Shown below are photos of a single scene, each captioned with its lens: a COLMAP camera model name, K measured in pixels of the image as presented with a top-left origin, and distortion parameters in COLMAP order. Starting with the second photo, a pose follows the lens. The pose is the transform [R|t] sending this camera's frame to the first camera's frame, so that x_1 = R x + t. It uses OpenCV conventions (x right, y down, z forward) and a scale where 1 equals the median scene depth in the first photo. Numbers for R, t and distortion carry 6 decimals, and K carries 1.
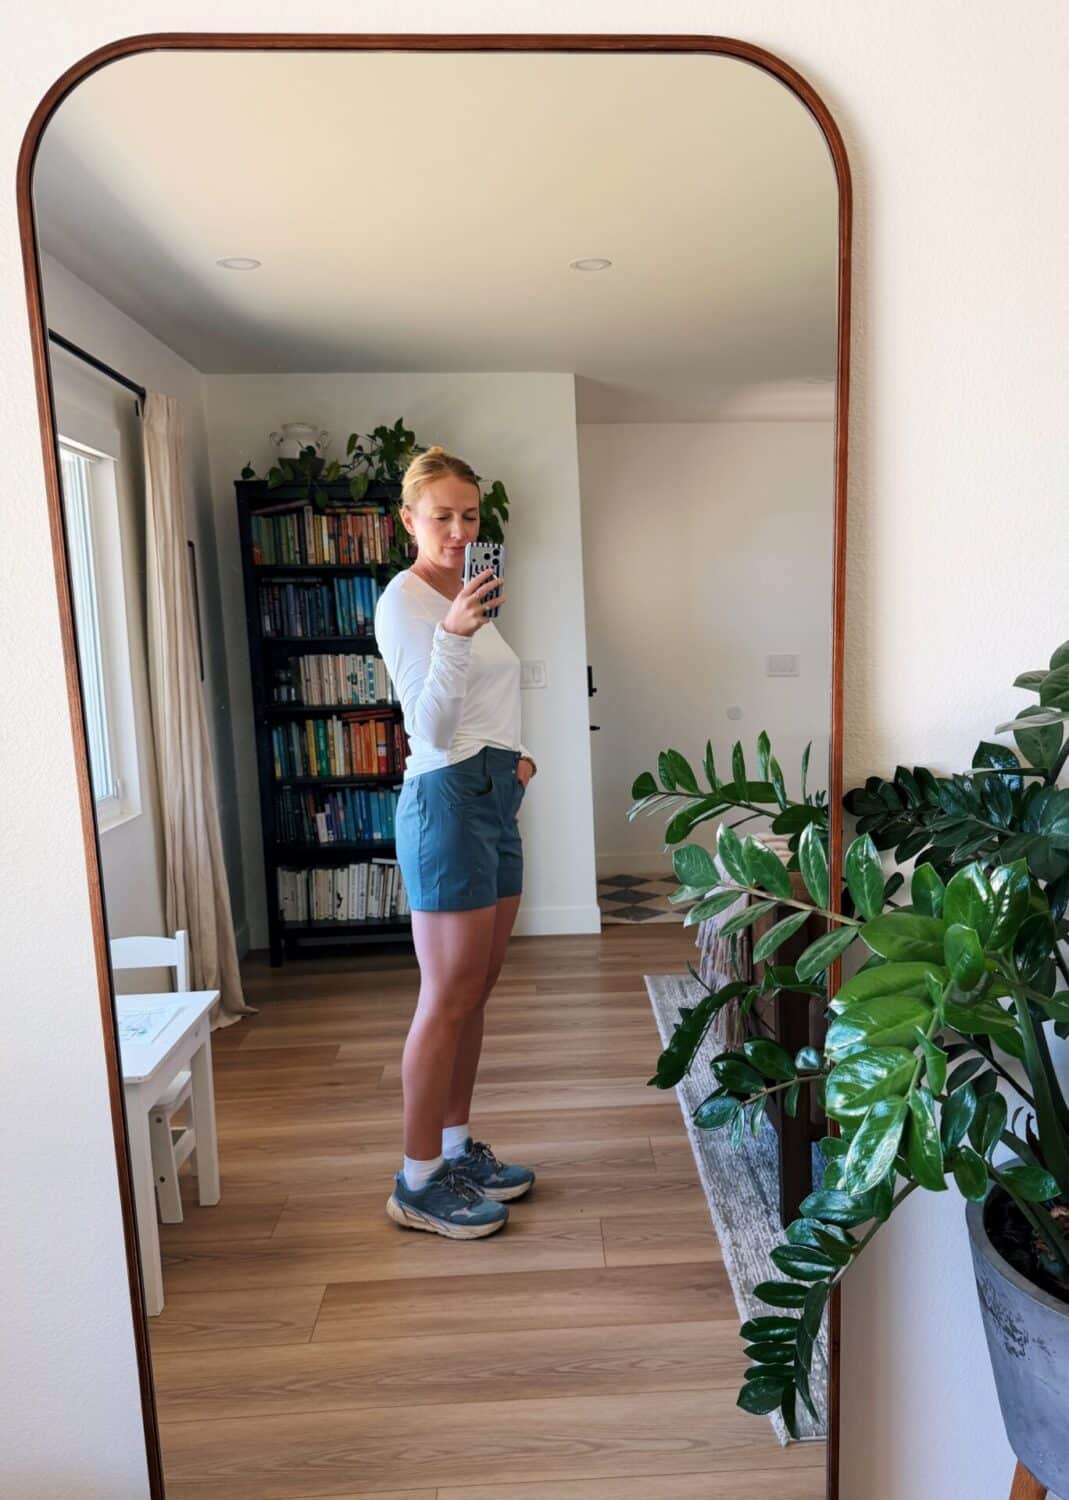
lens RADIAL K [[1202.7, 0, 605.8], [0, 1202.7, 807.0], [0, 0, 1]] dist [0.174747, -0.358335]
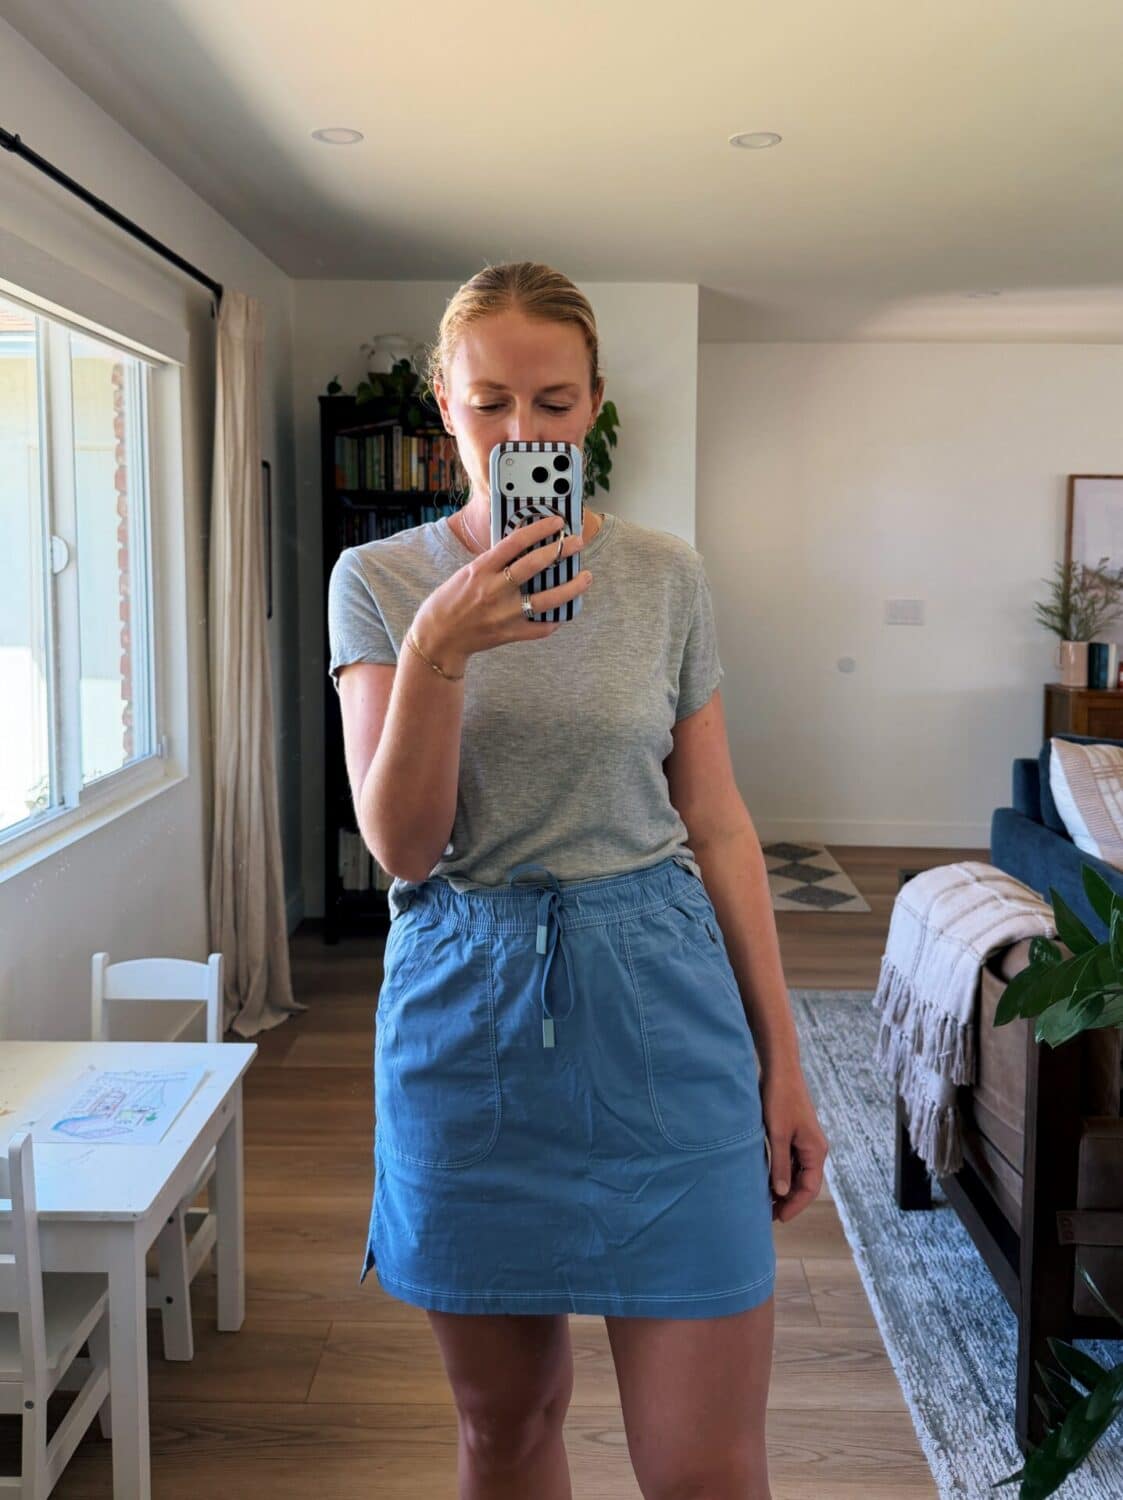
lens RADIAL K [[1229.3, 0, 567.8], [0, 1229.3, 665.8], [0, 0, 1]] dist [0.122561, -0.123057]
pose [[0.995600, 0.042263, -0.083627, -0.038660], [-0.046957, 0.997383, -0.054979, -0.029013], [0.081085, 0.058664, 0.994979, 0.126257]]
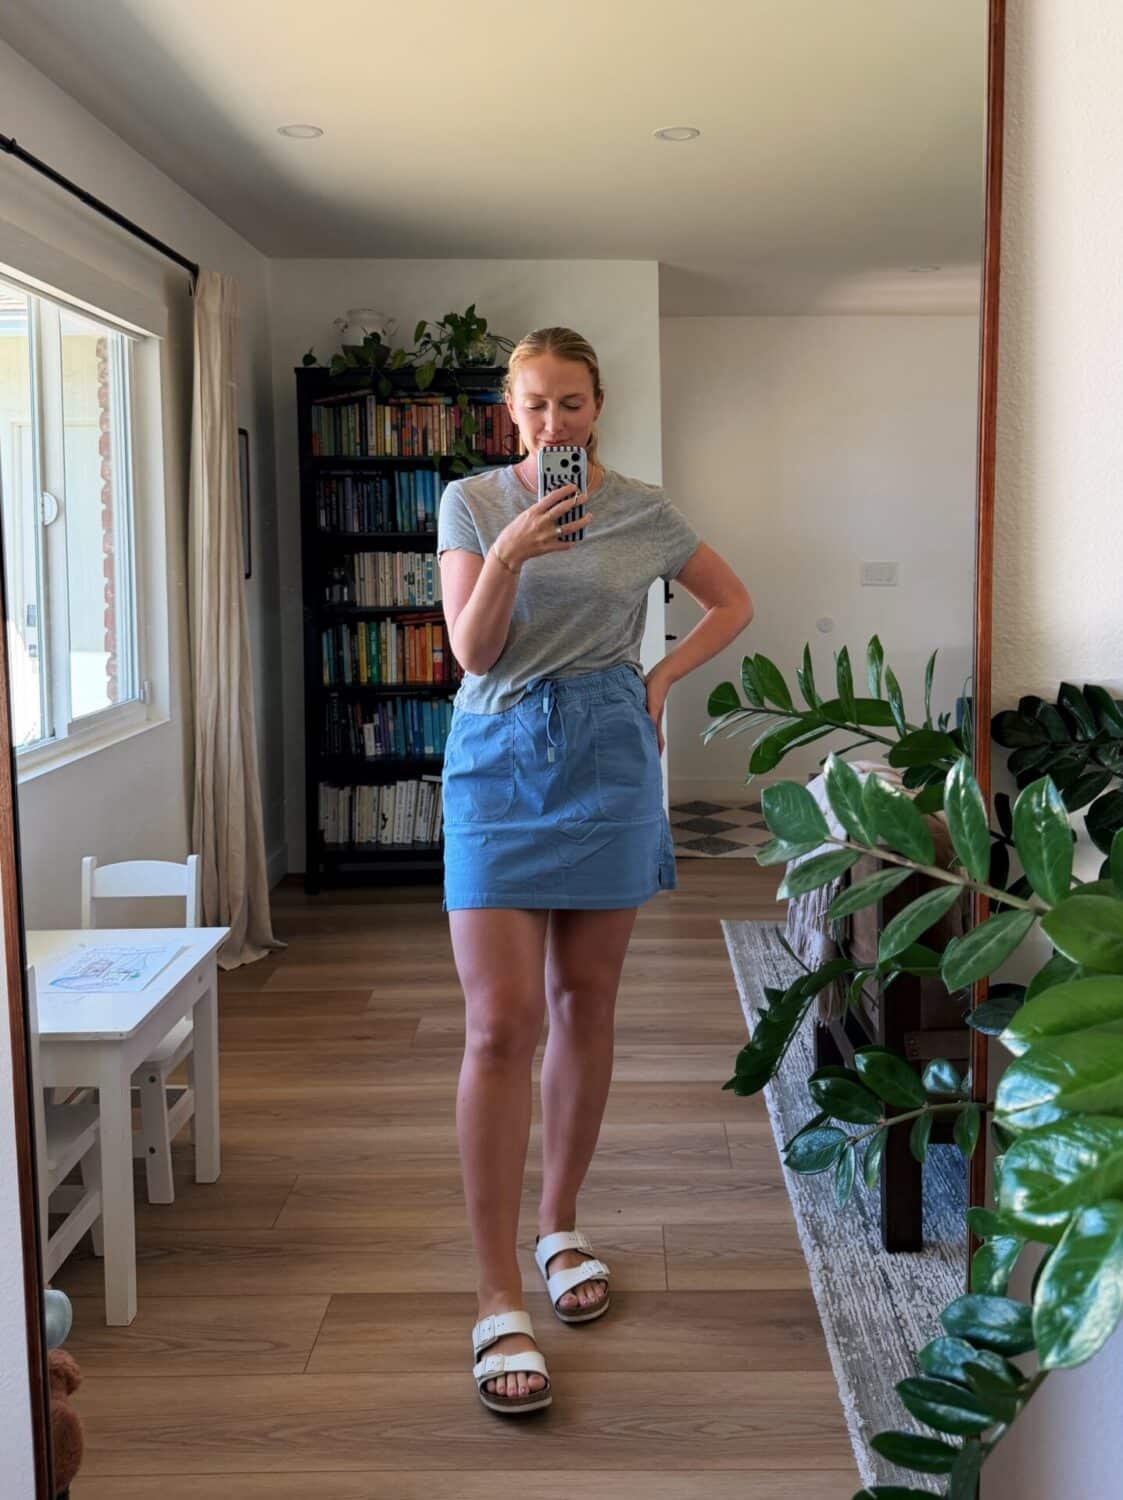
lens RADIAL K [[1283.2, 0, 614.6], [0, 1283.2, 594.4], [0, 0, 1]] dist [0.115451, -0.164866]
pose [[0.998251, 0.021534, -0.055063, 0.001384], [-0.026953, 0.994658, -0.099643, -0.000079], [0.052623, 0.100953, 0.993499, 0.040067]]
